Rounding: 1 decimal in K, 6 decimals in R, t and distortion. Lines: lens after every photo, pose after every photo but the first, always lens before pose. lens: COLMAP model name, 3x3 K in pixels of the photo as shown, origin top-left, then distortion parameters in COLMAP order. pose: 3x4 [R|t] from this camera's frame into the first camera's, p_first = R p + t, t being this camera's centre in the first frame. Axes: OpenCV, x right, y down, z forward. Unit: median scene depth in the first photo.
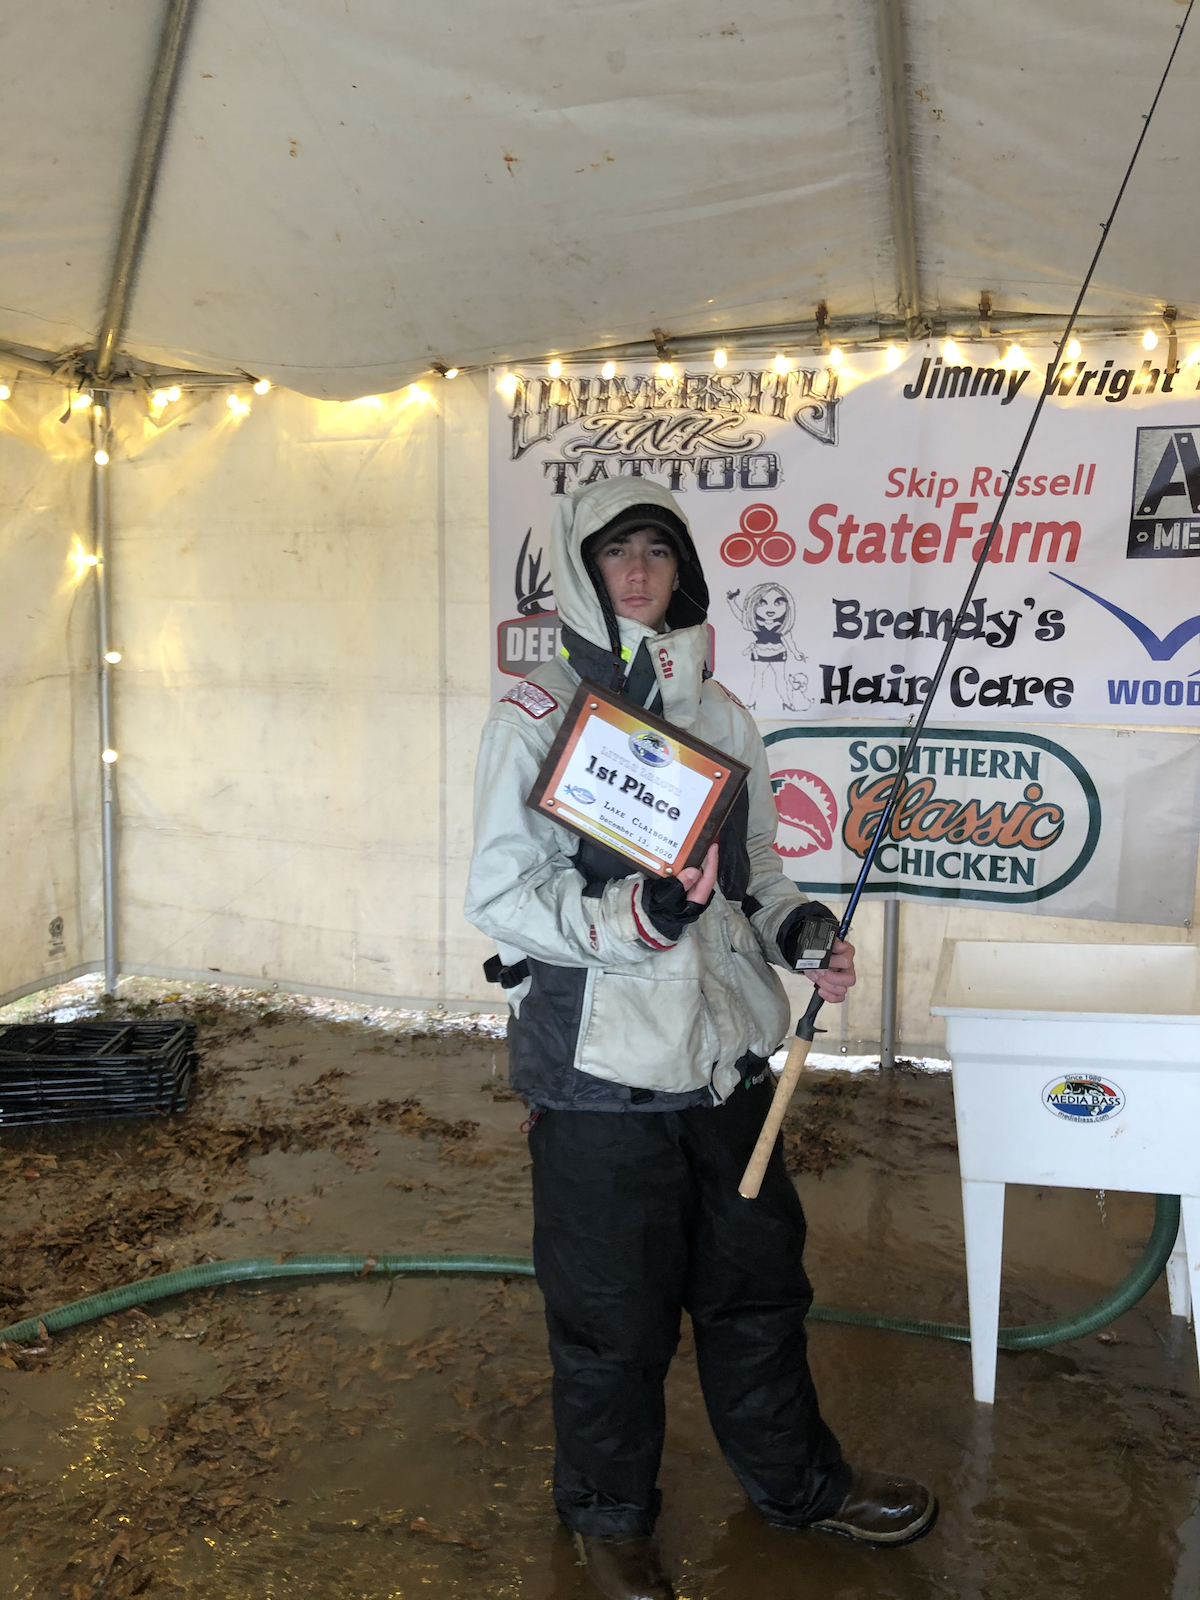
lens RADIAL K [[1332.2, 0, 605.5], [0, 1332.2, 795.9], [0, 0, 1]] dist [0.034772, -0.023520]
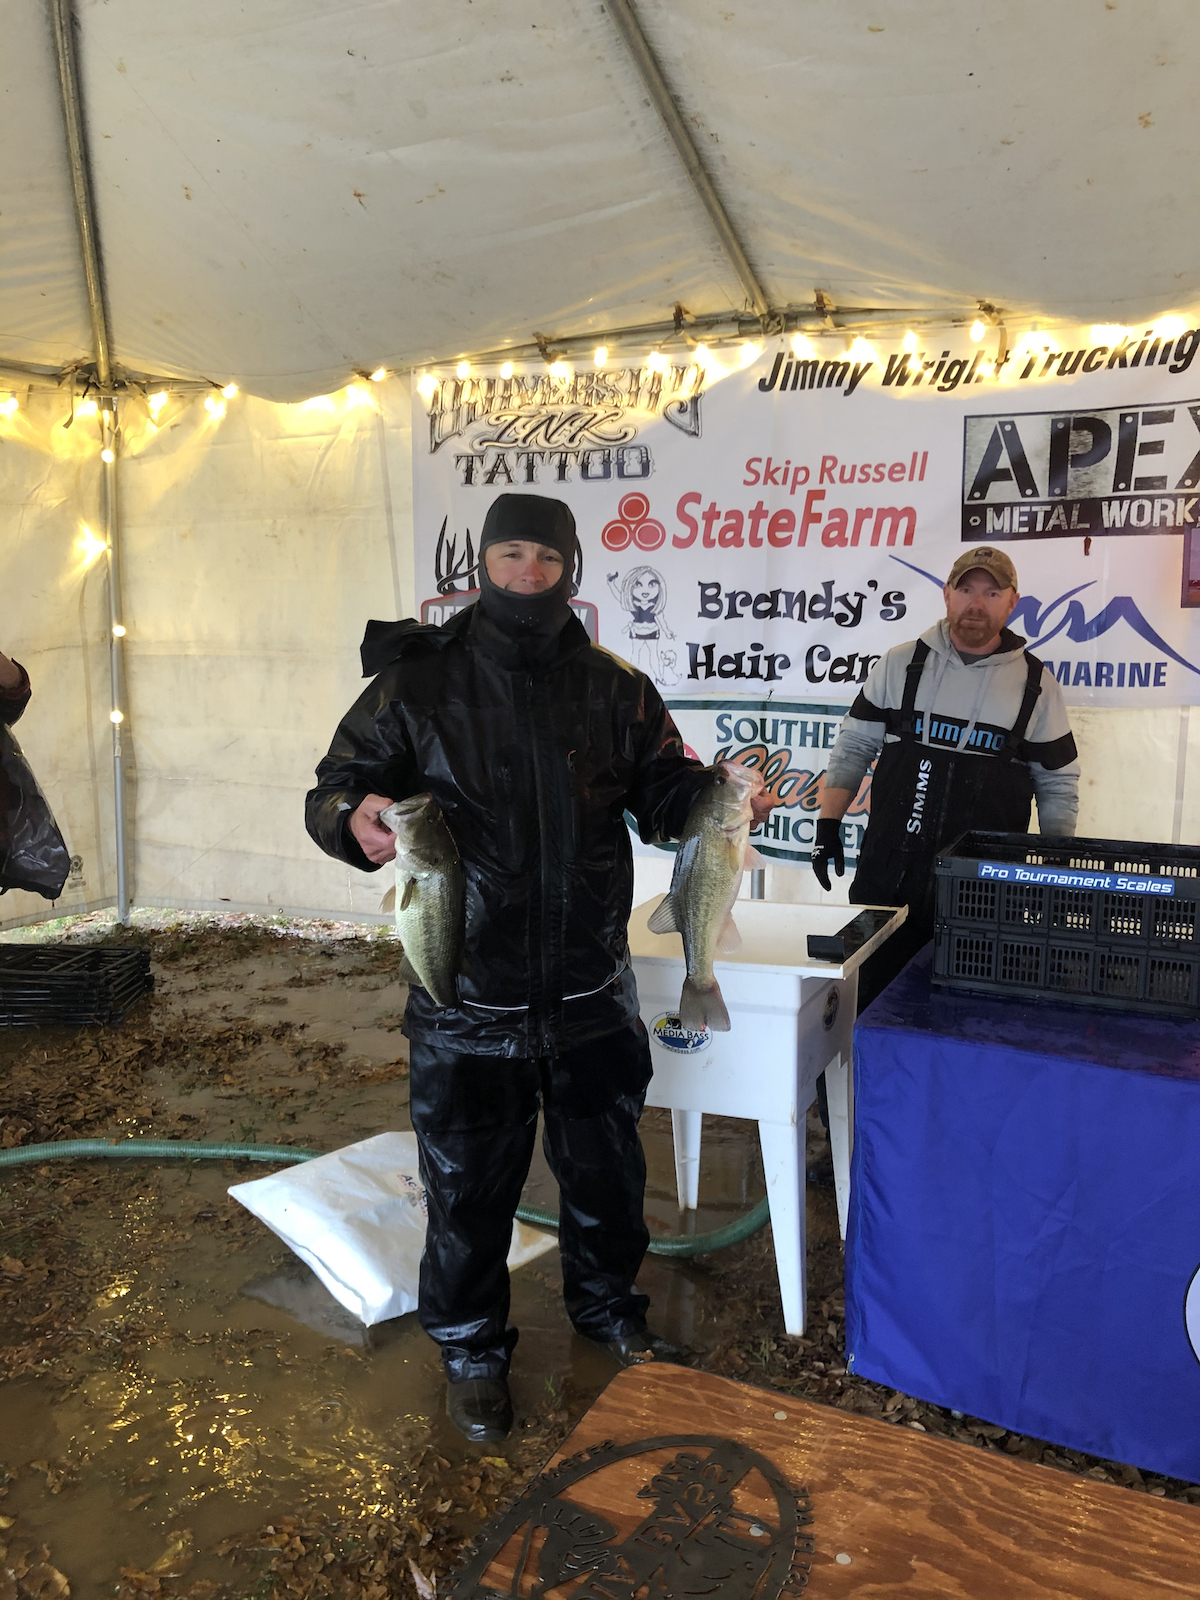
lens RADIAL K [[1332.2, 0, 591.8], [0, 1332.2, 802.8], [0, 0, 1]] dist [0.034772, -0.023520]
pose [[0.985025, 0.023078, -0.170858, 0.275329], [-0.016425, 0.999054, 0.040254, -0.011051], [0.171625, -0.036845, 0.984473, -0.079413]]
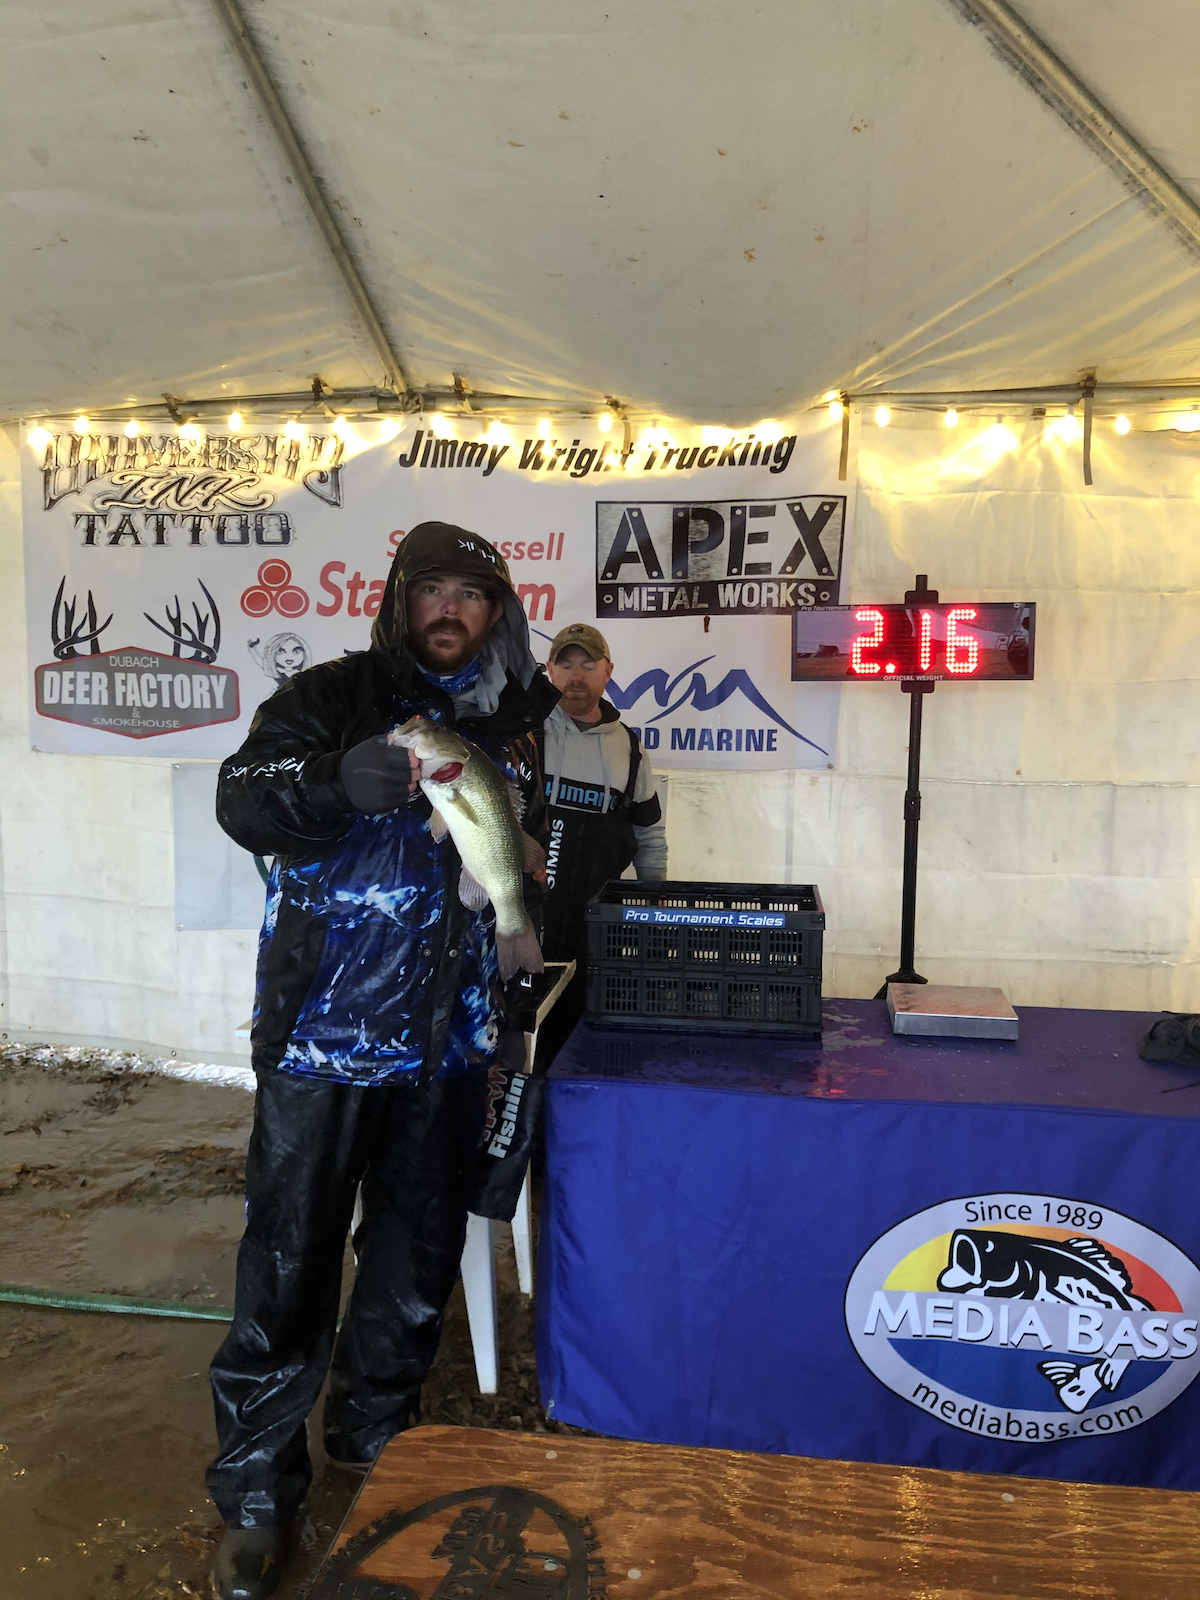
lens RADIAL K [[1332.2, 0, 624.3], [0, 1332.2, 807.6], [0, 0, 1]] dist [0.034772, -0.023520]
pose [[0.989544, -0.010066, 0.143877, 0.239163], [0.010749, 0.999934, -0.003967, -0.013387], [-0.143827, 0.005472, 0.989588, -0.098235]]
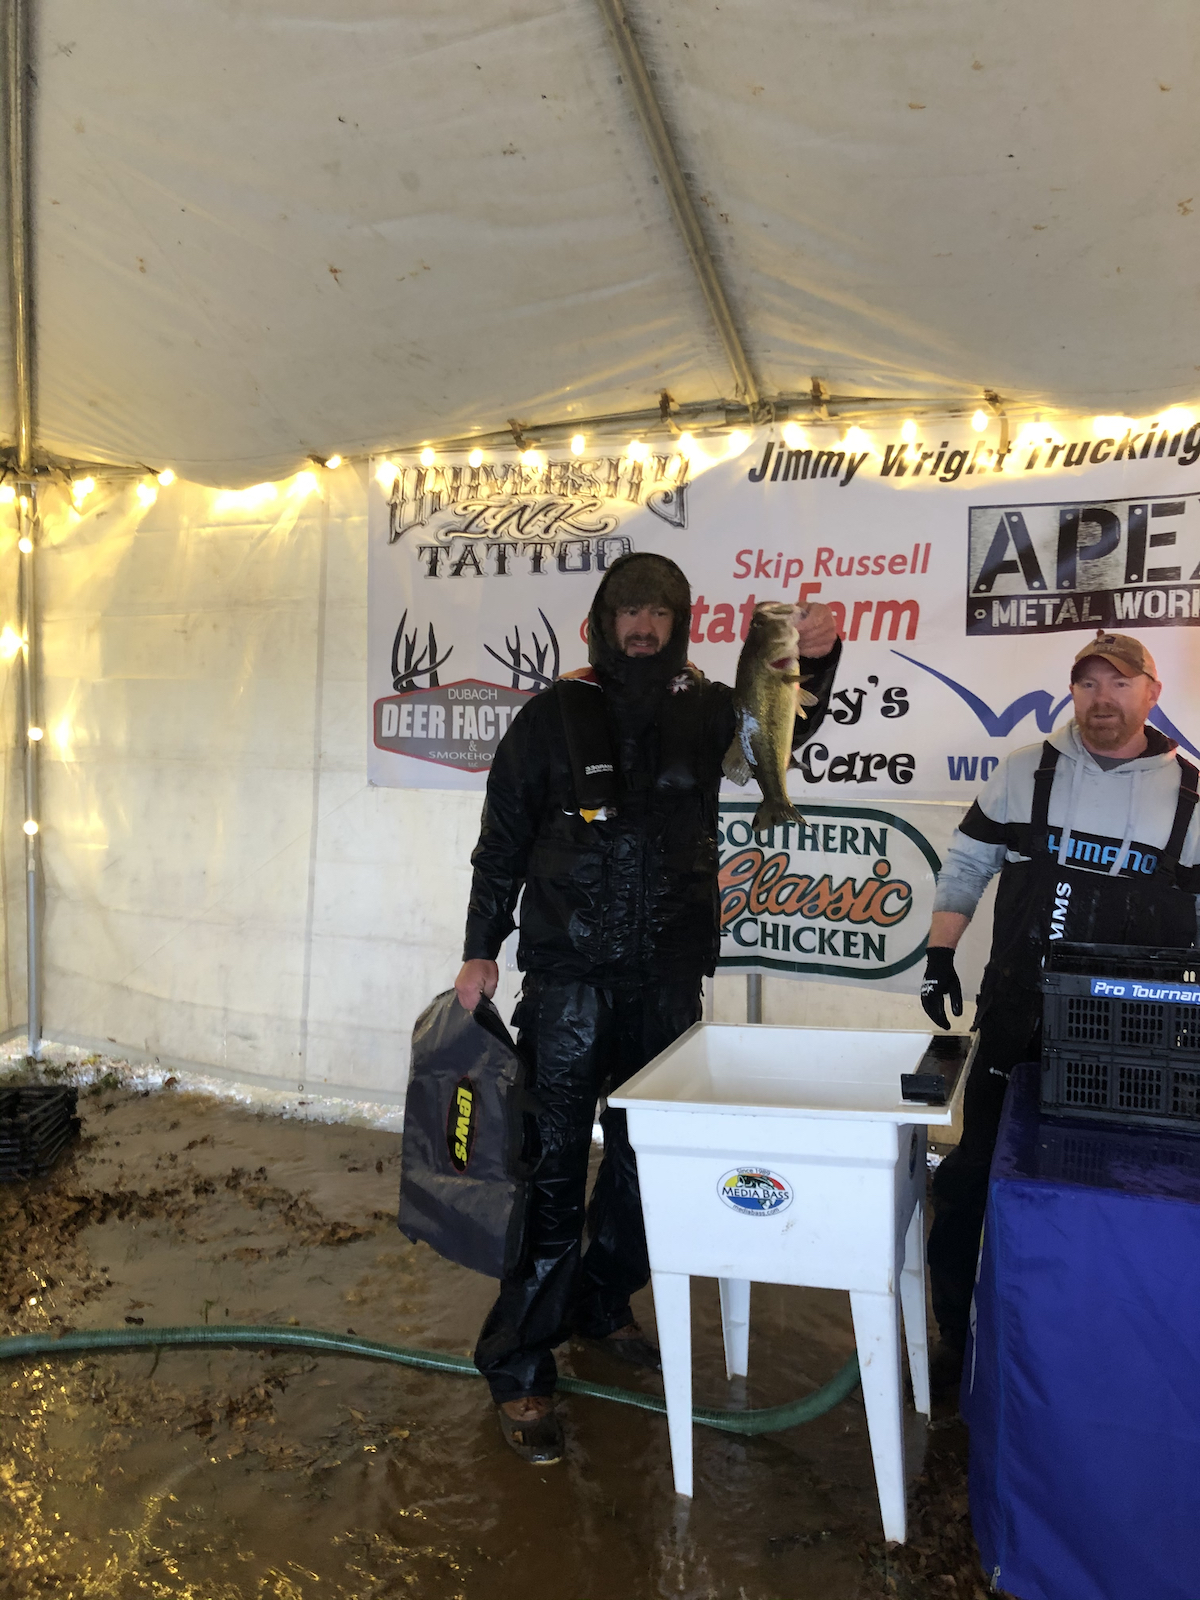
lens RADIAL K [[1332.2, 0, 598.4], [0, 1332.2, 801.1], [0, 0, 1]] dist [0.034772, -0.023520]
pose [[0.996986, -0.003237, -0.077517, 0.182942], [0.000865, 0.999531, -0.030617, -0.022279], [0.077580, 0.030458, 0.996521, -0.015263]]
